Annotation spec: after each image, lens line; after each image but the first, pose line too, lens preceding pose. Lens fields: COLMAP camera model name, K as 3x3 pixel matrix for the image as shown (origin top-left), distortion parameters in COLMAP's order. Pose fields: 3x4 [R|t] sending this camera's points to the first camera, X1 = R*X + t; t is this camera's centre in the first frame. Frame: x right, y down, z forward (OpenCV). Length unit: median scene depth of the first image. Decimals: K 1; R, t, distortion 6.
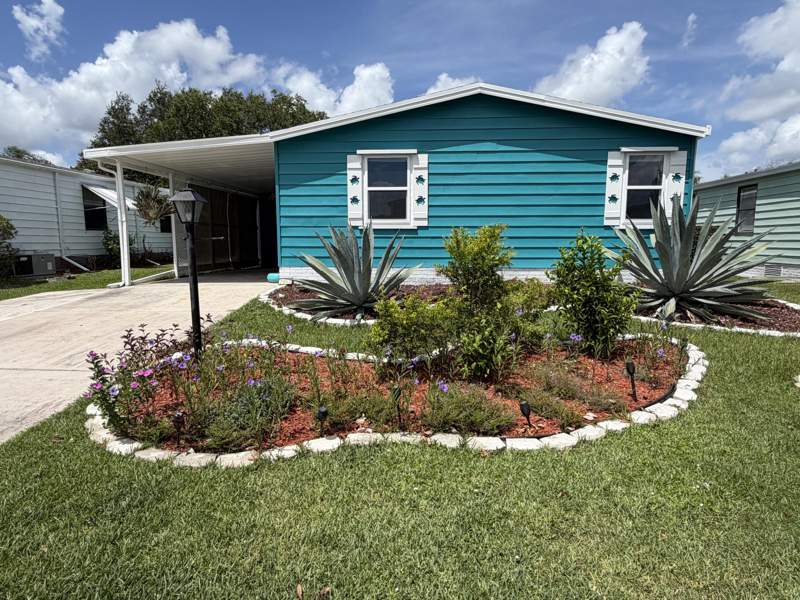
lens RADIAL K [[465.2, 0, 400.0], [0, 465.2, 300.0], [0, 0, 1]] dist [-0.007041, -0.000755]
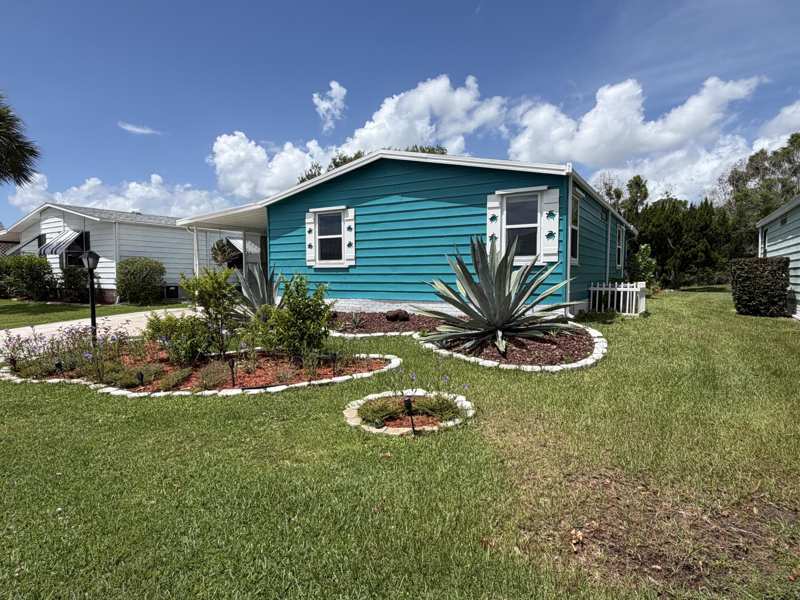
lens RADIAL K [[465.2, 0, 400.0], [0, 465.2, 300.0], [0, 0, 1]] dist [-0.007041, -0.000755]
pose [[0.887245, 0.022784, -0.460735, 0.745991], [-0.057779, 0.996403, -0.061993, 0.003463], [0.457665, 0.081624, 0.885370, -0.035995]]
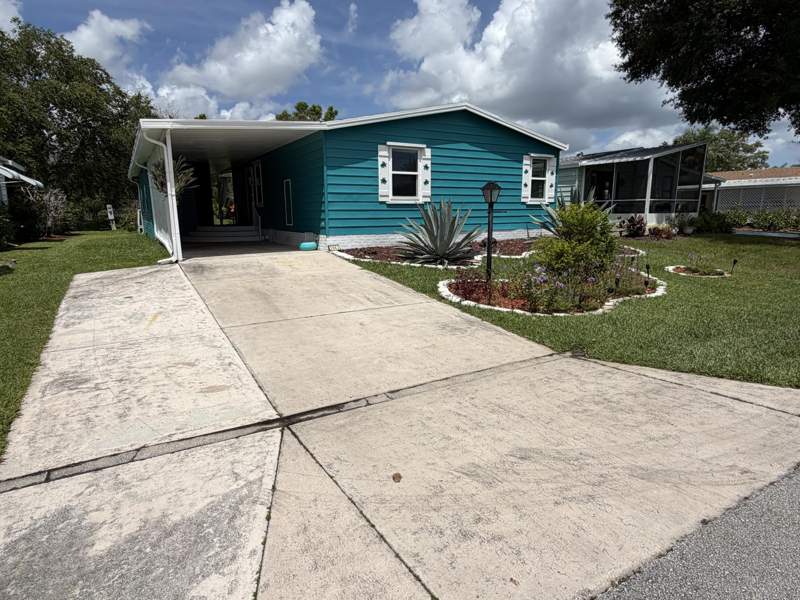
lens RADIAL K [[465.2, 0, 400.0], [0, 465.2, 300.0], [0, 0, 1]] dist [-0.007041, -0.000755]
pose [[0.820473, -0.113141, 0.560378, -0.822960], [0.087321, 0.993521, 0.072744, 0.021307], [-0.564977, -0.010752, 0.825037, -0.083534]]
